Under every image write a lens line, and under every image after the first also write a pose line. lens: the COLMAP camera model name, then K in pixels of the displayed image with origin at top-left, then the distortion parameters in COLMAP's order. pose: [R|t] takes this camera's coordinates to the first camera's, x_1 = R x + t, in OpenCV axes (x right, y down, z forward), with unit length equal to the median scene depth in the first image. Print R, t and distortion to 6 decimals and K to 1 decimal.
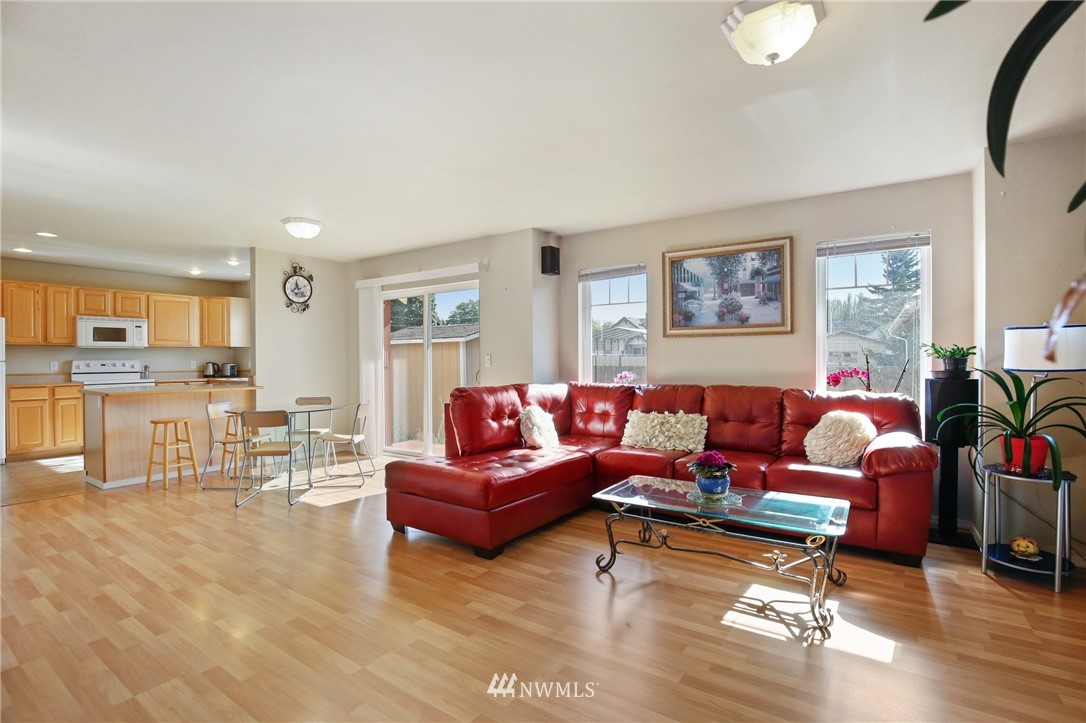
lens RADIAL K [[494.5, 0, 516.0], [0, 494.5, 360.0], [0, 0, 1]] dist [-0.005087, 0.000045]
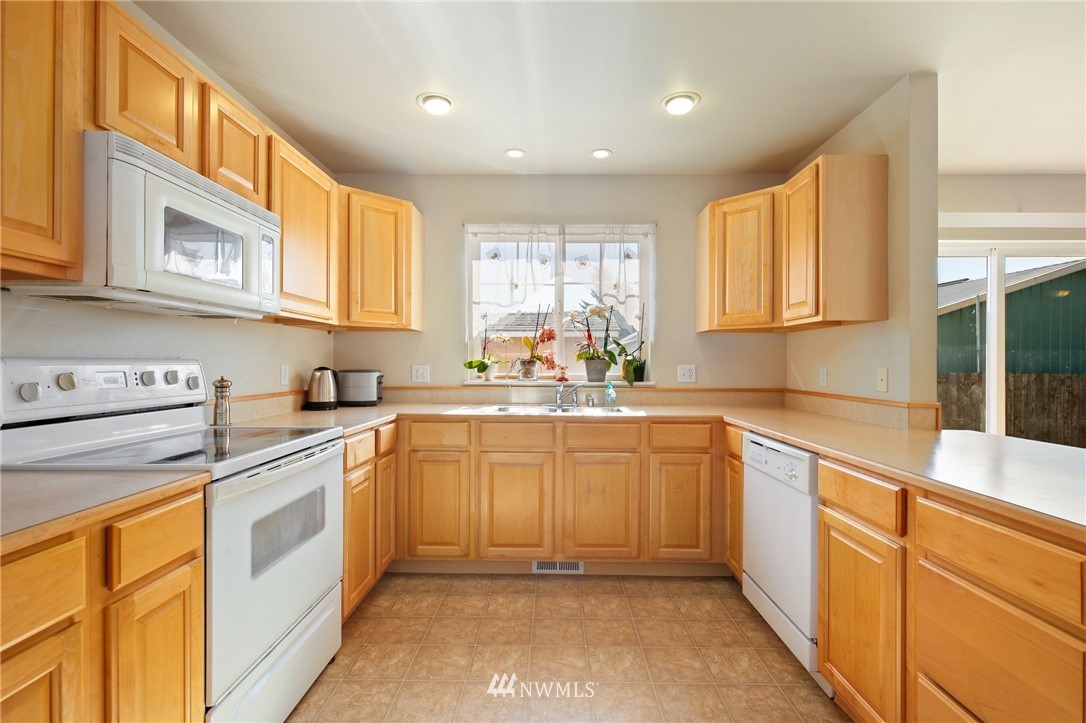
lens RADIAL K [[497.9, 0, 543.0], [0, 497.9, 361.5], [0, 0, 1]] dist [0.014264, -0.000604]
pose [[0.815339, 0.009602, 0.578904, -0.923532], [-0.005683, 0.999947, -0.008582, 0.002884], [-0.578956, 0.003707, 0.815350, 0.785165]]
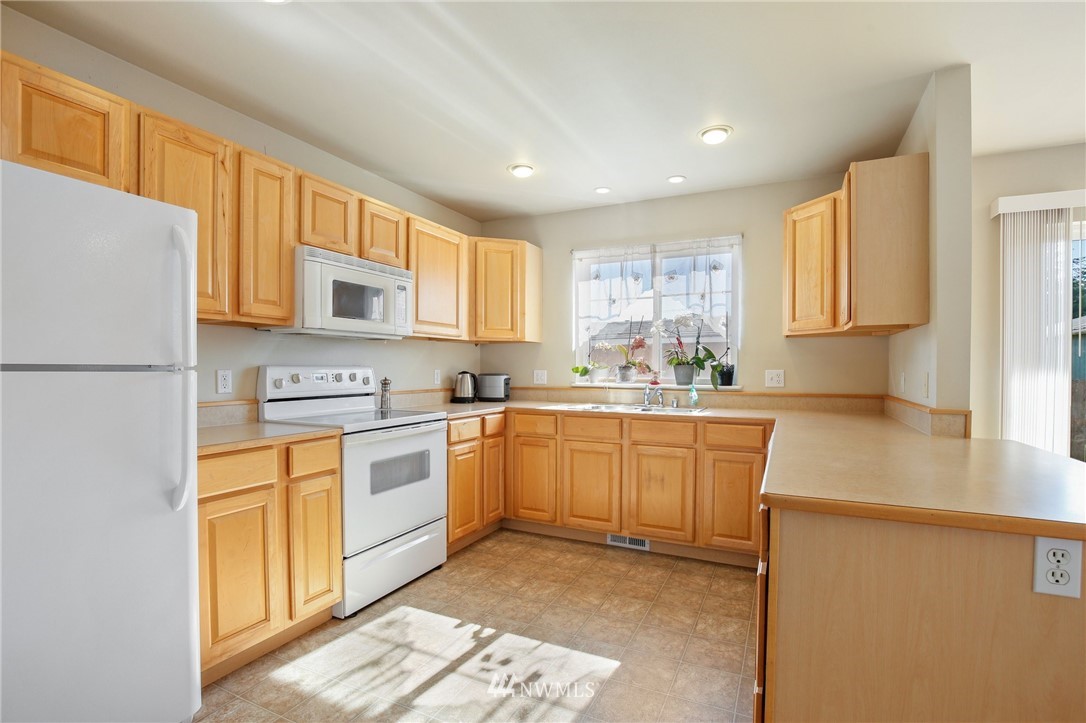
lens RADIAL K [[508.9, 0, 543.5], [0, 508.9, 372.6], [0, 0, 1]] dist [-0.004187, -0.000344]
pose [[0.983421, 0.005531, 0.181255, -0.834633], [-0.006691, 0.999961, 0.005794, 0.002510], [-0.181216, -0.006911, 0.983419, 0.628491]]
